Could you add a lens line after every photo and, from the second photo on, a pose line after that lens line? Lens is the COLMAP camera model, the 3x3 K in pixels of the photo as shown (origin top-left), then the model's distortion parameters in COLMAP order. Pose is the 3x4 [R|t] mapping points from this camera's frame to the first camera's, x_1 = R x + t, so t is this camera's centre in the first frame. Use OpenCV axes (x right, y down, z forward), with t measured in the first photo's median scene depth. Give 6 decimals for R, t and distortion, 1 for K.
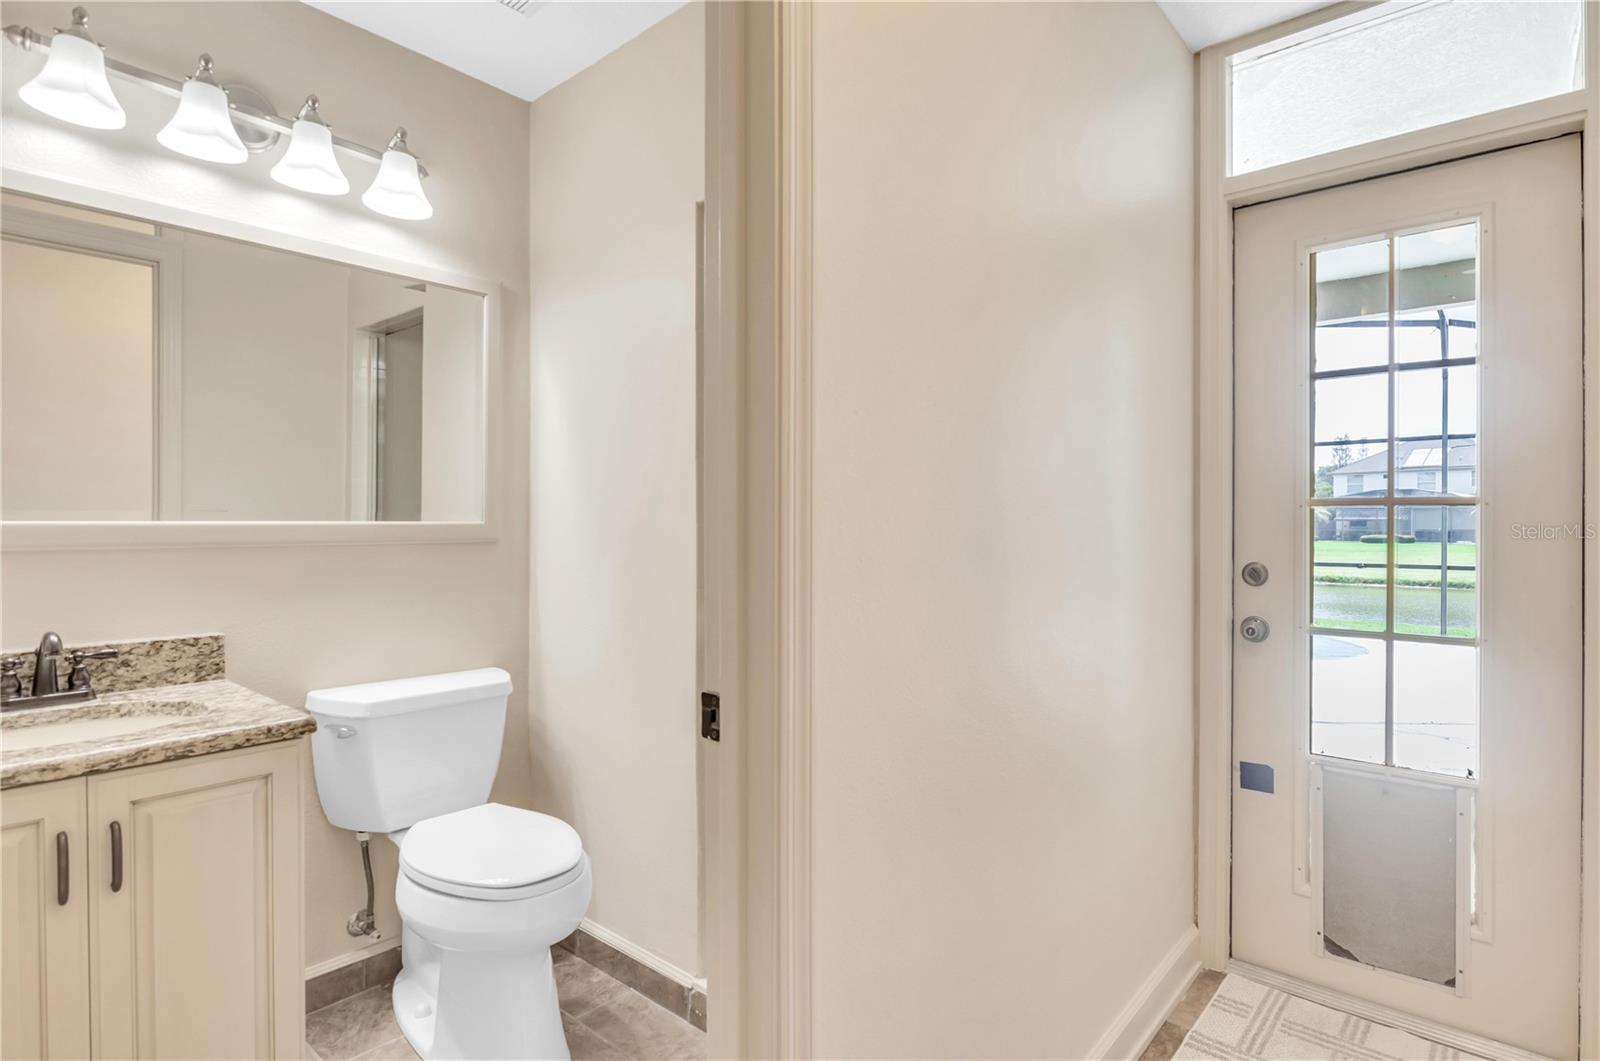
lens RADIAL K [[797.6, 0, 805.3], [0, 797.6, 524.0], [0, 0, 1]] dist [-0.006992, -0.001320]
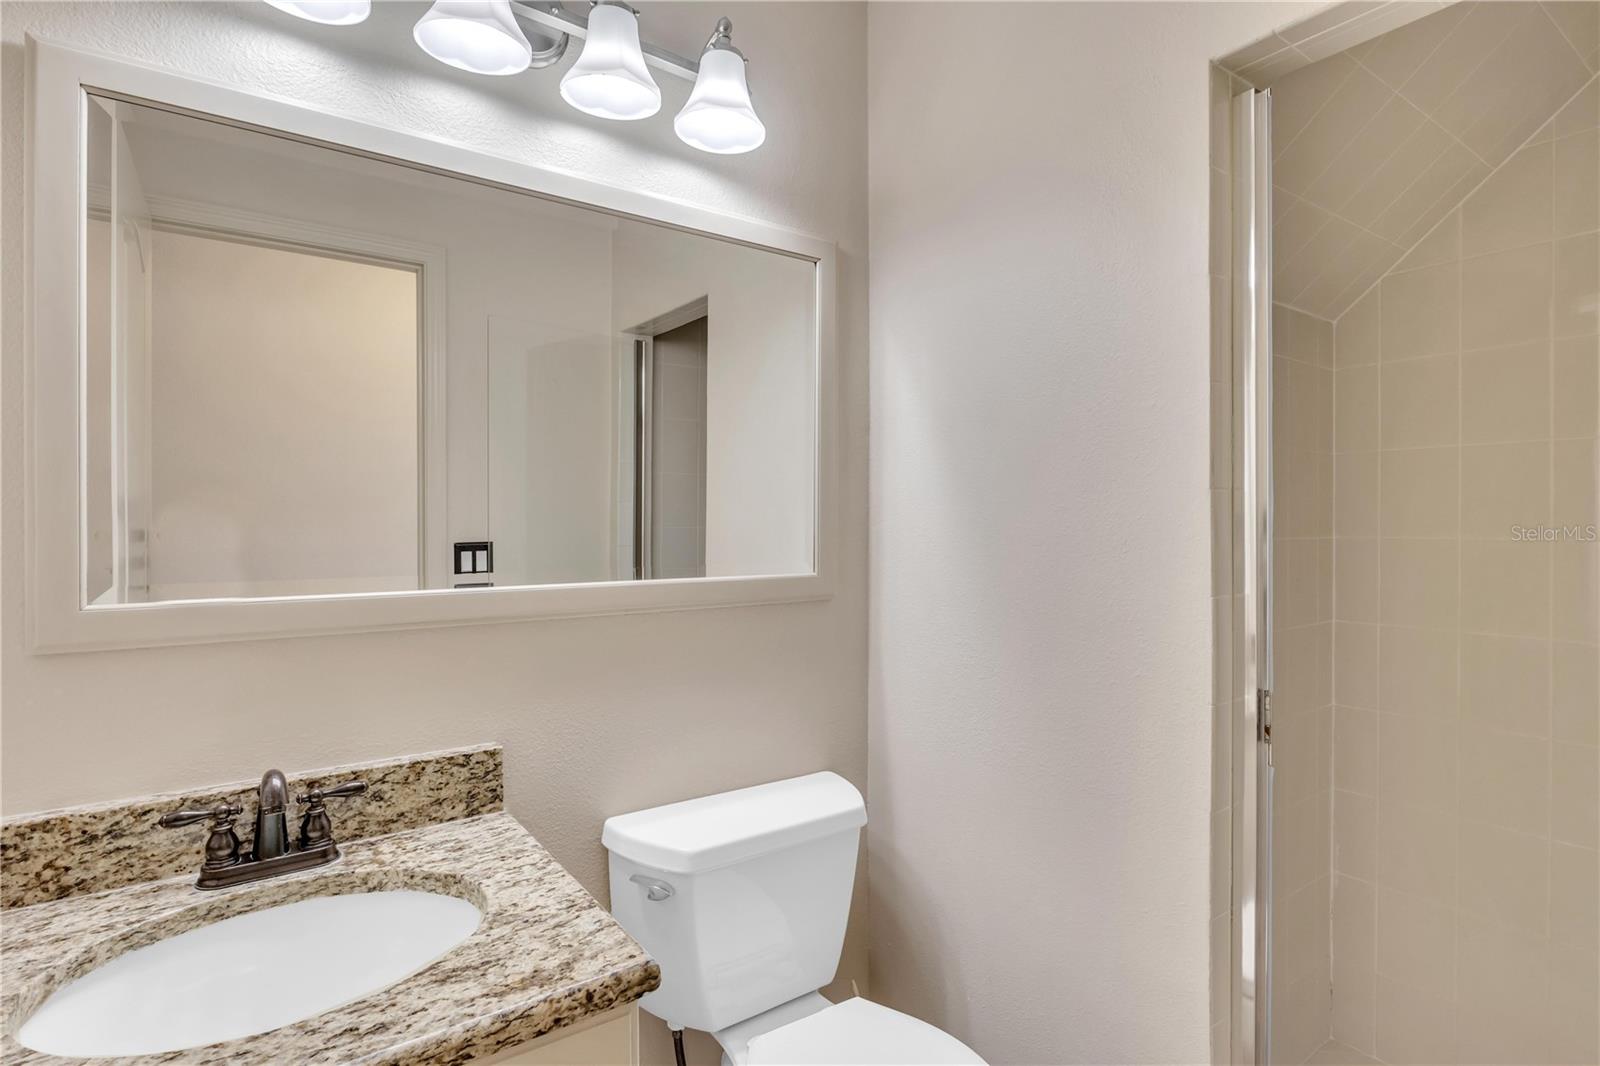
lens RADIAL K [[764.4, 0, 831.1], [0, 764.4, 531.8], [0, 0, 1]] dist [-0.004929, -0.001033]
pose [[0.980522, 0.003014, -0.196384, -0.324380], [-0.001227, 0.999957, 0.009221, -0.061030], [0.196404, -0.008800, 0.980484, 0.409095]]
